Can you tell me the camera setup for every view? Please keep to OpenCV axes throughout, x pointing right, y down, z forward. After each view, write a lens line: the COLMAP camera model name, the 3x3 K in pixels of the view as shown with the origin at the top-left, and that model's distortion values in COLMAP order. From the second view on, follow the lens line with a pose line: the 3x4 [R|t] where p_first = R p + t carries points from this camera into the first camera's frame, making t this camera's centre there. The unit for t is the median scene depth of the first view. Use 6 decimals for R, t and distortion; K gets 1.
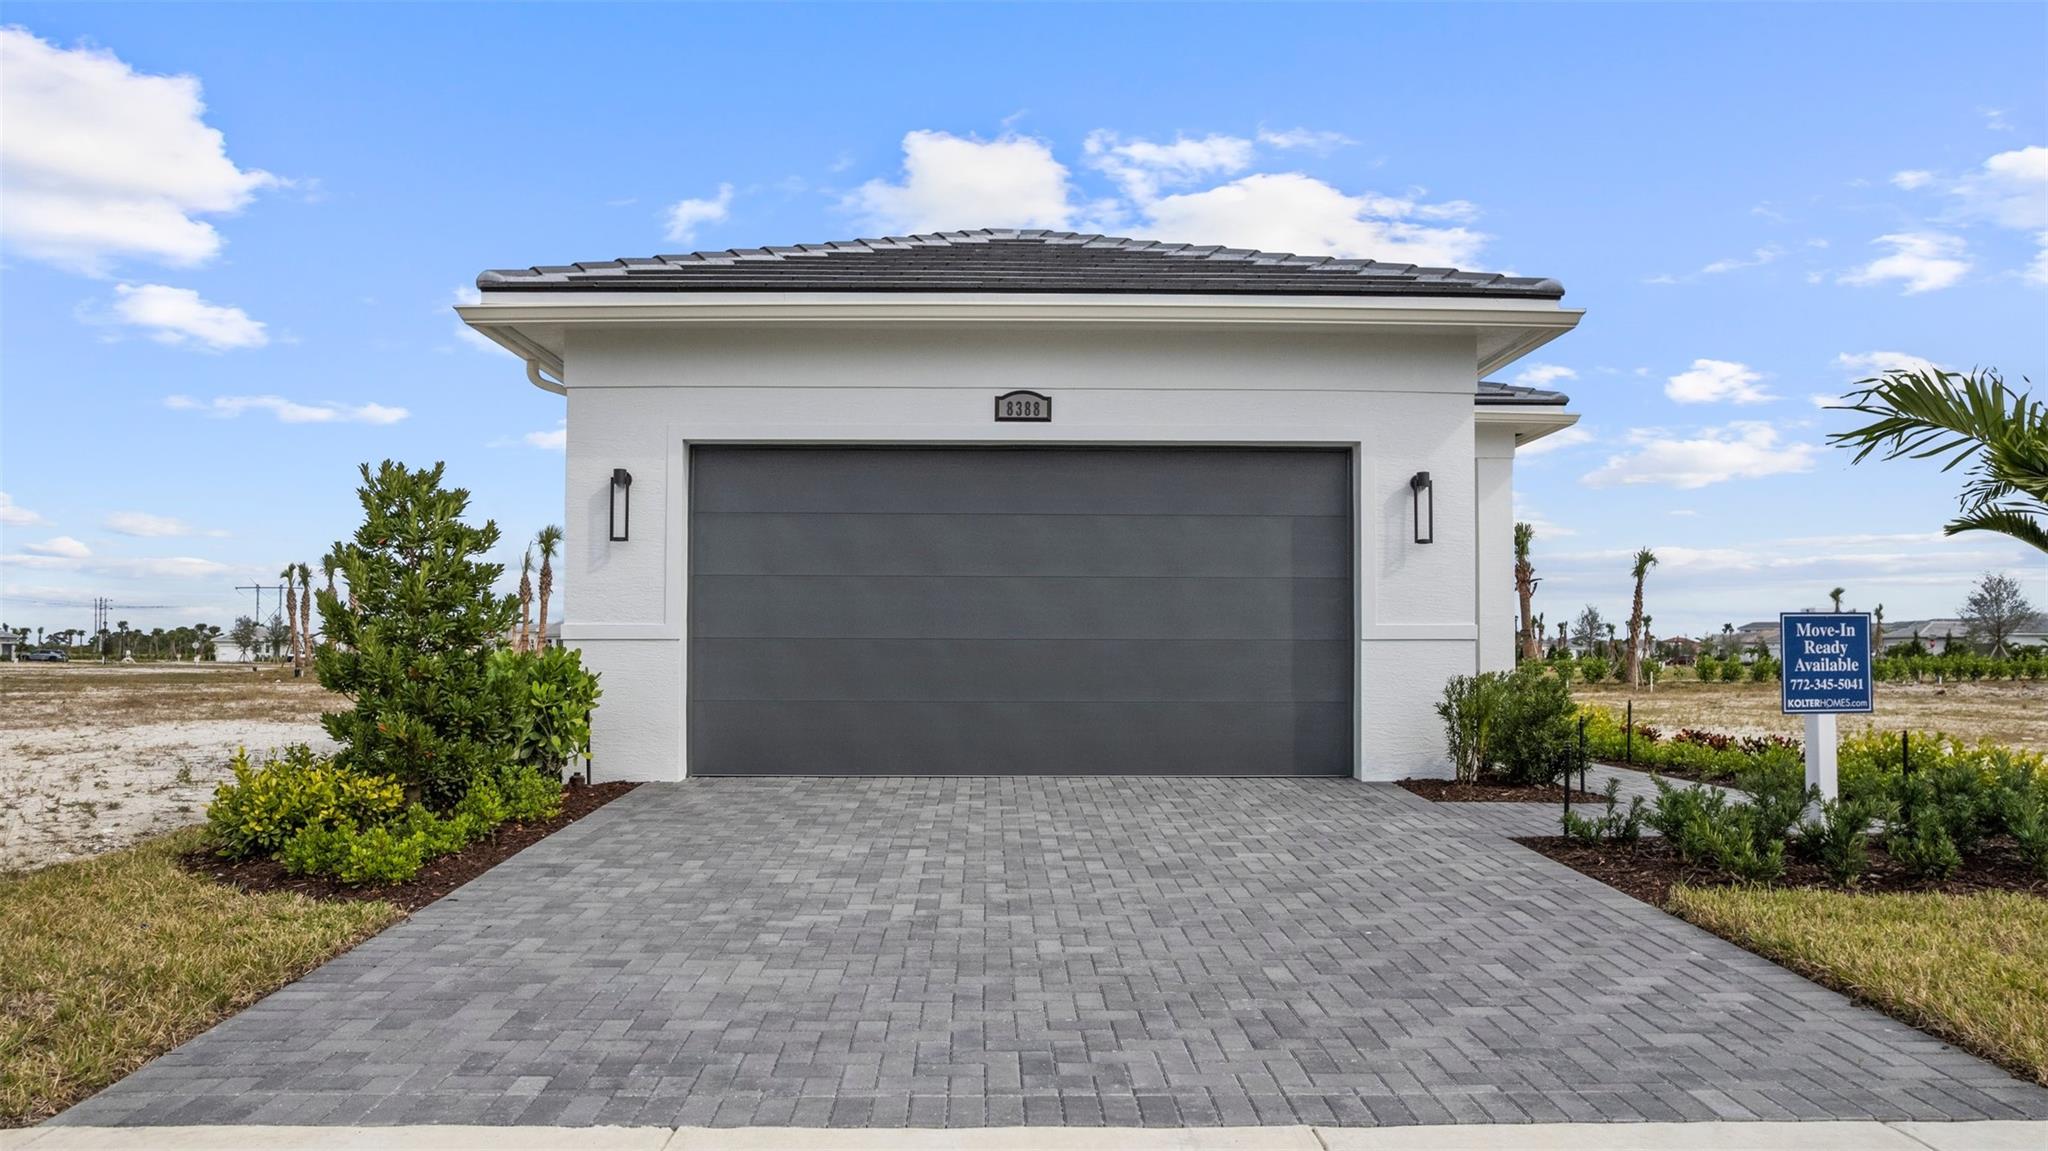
lens RADIAL K [[1357.1, 0, 1035.2], [0, 1357.1, 600.5], [0, 0, 1]] dist [-0.047819, 0.000549]
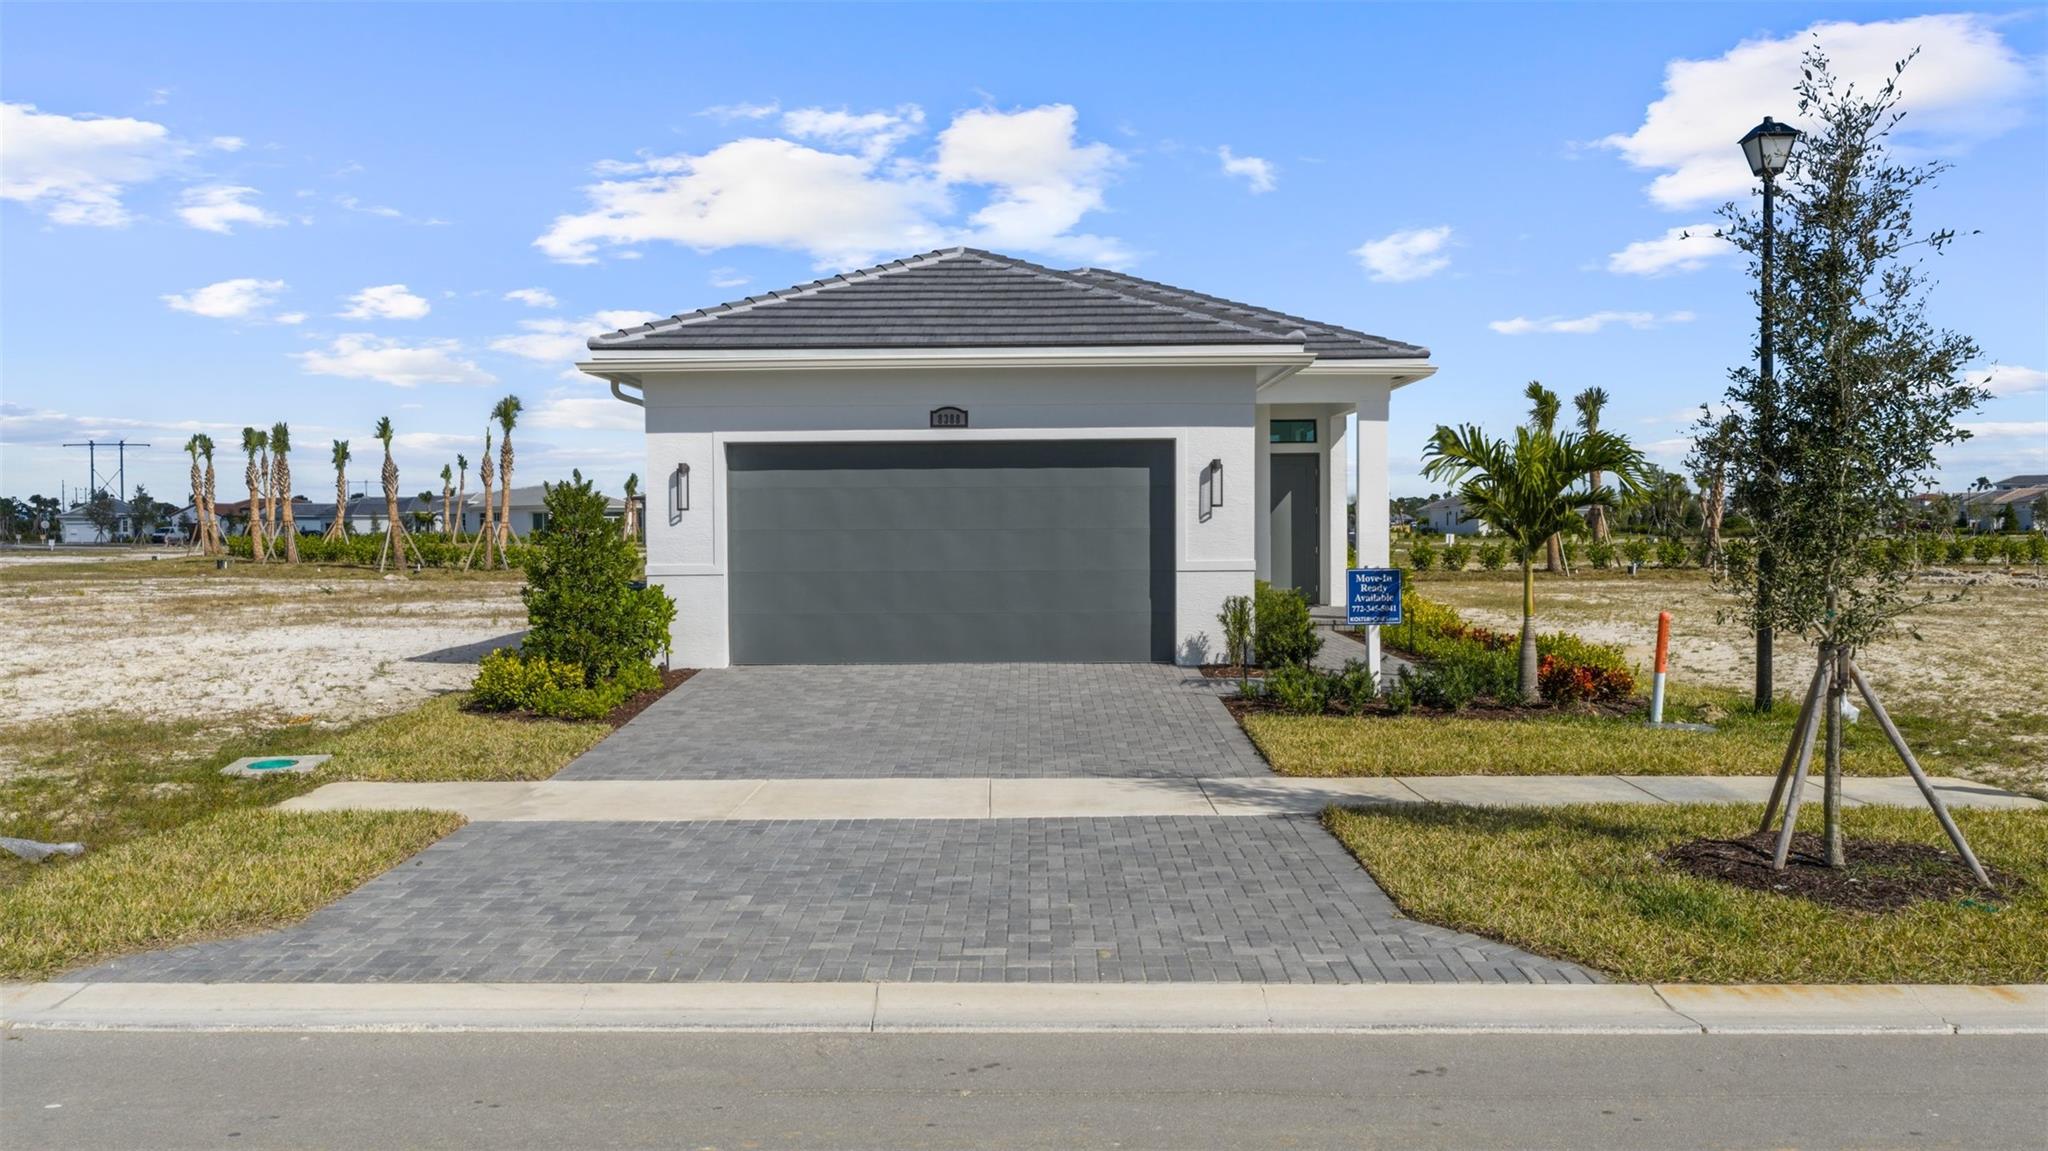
lens RADIAL K [[1687.2, 0, 1024.0], [0, 1687.2, 575.5], [0, 0, 1]] dist [0.040220, -0.002141]
pose [[0.999313, -0.007756, -0.036239, 0.141153], [0.010268, 0.997520, 0.069632, -0.098871], [0.035609, -0.069956, 0.996914, -0.873792]]
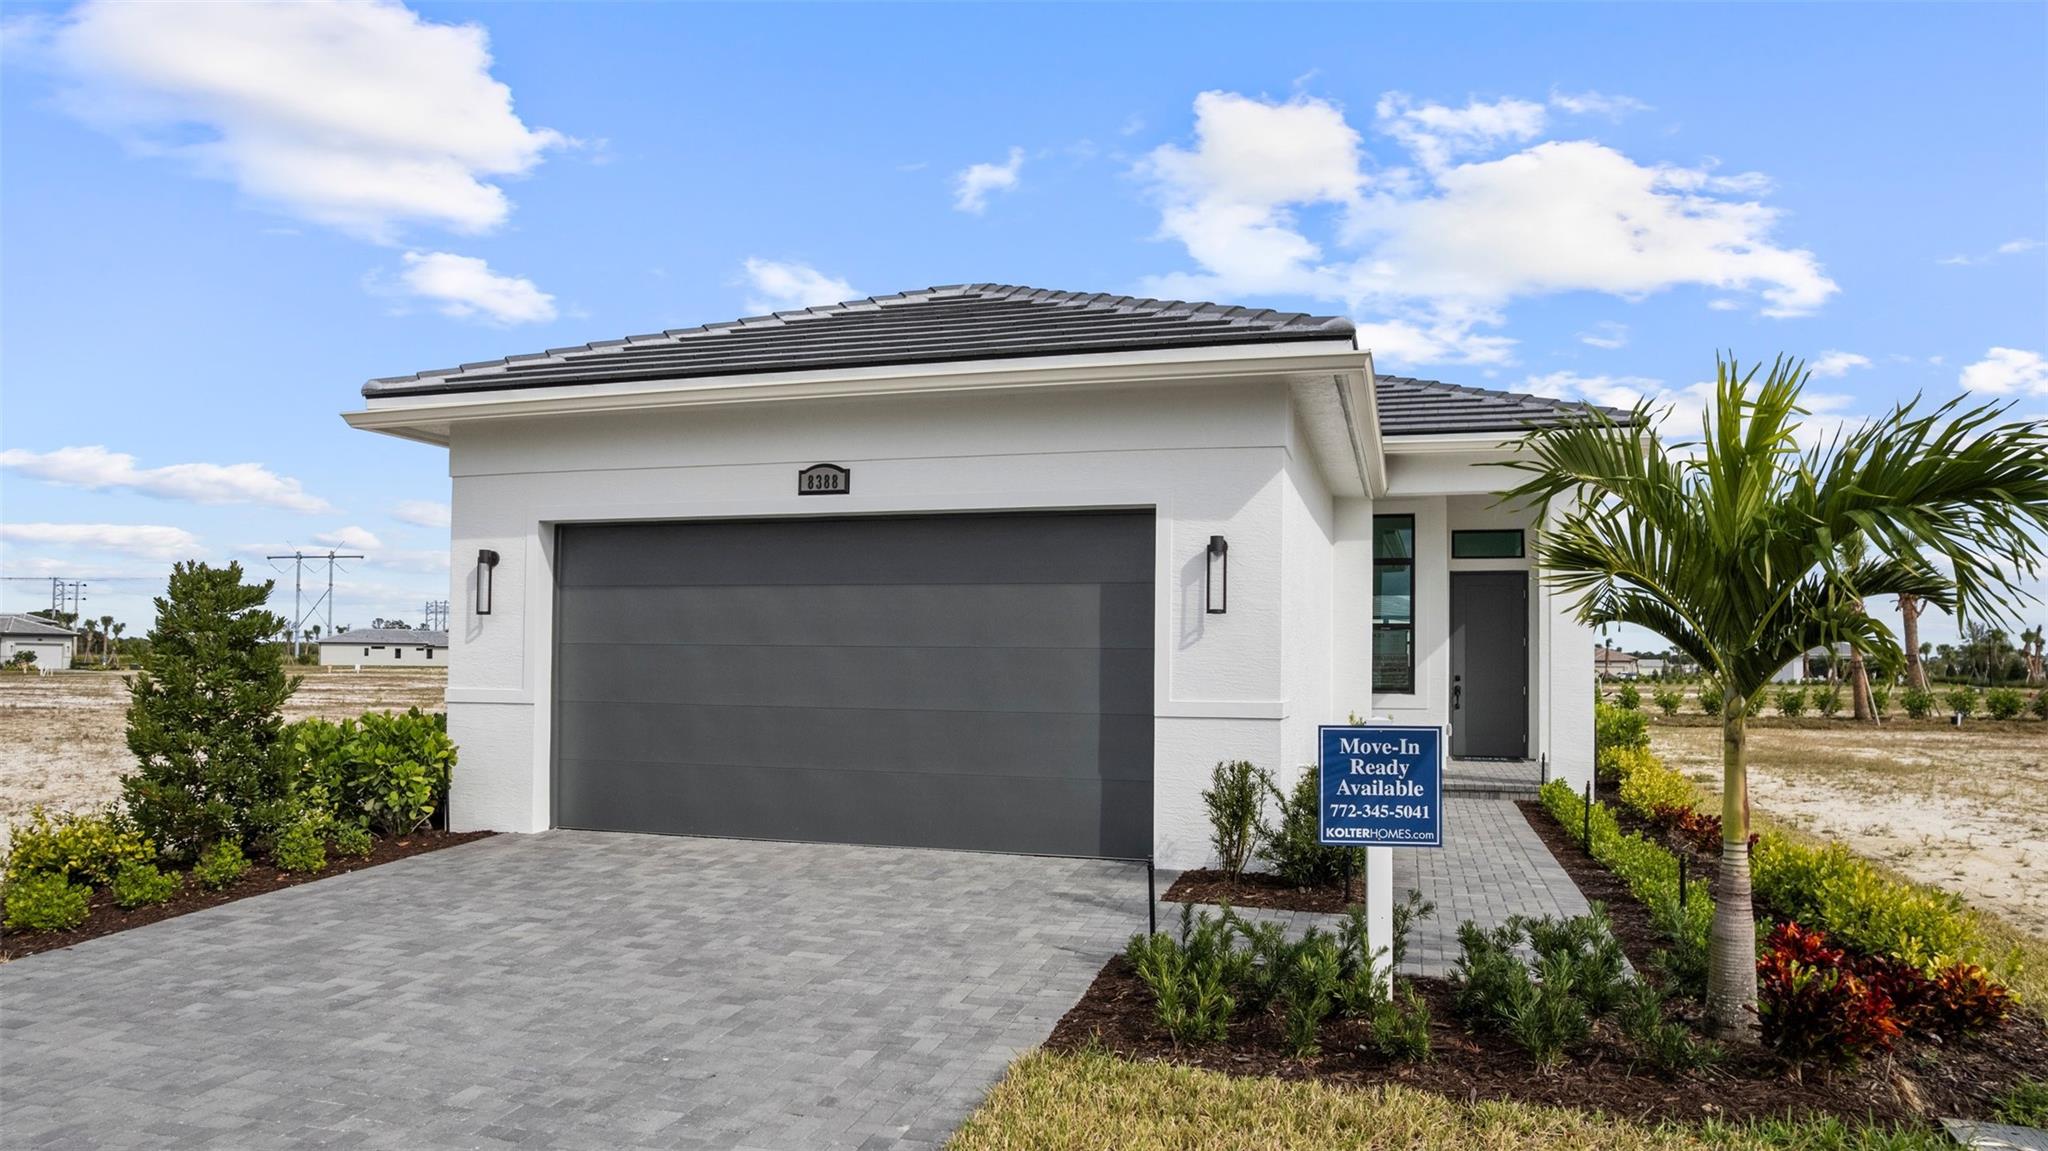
lens RADIAL K [[1348.6, 0, 996.2], [0, 1348.6, 634.7], [0, 0, 1]] dist [-0.075779, 0.077449]
pose [[0.950398, 0.001430, -0.311033, 0.428909], [0.003735, 0.999865, 0.016010, -0.043243], [0.311014, -0.016377, 0.950264, 0.083890]]
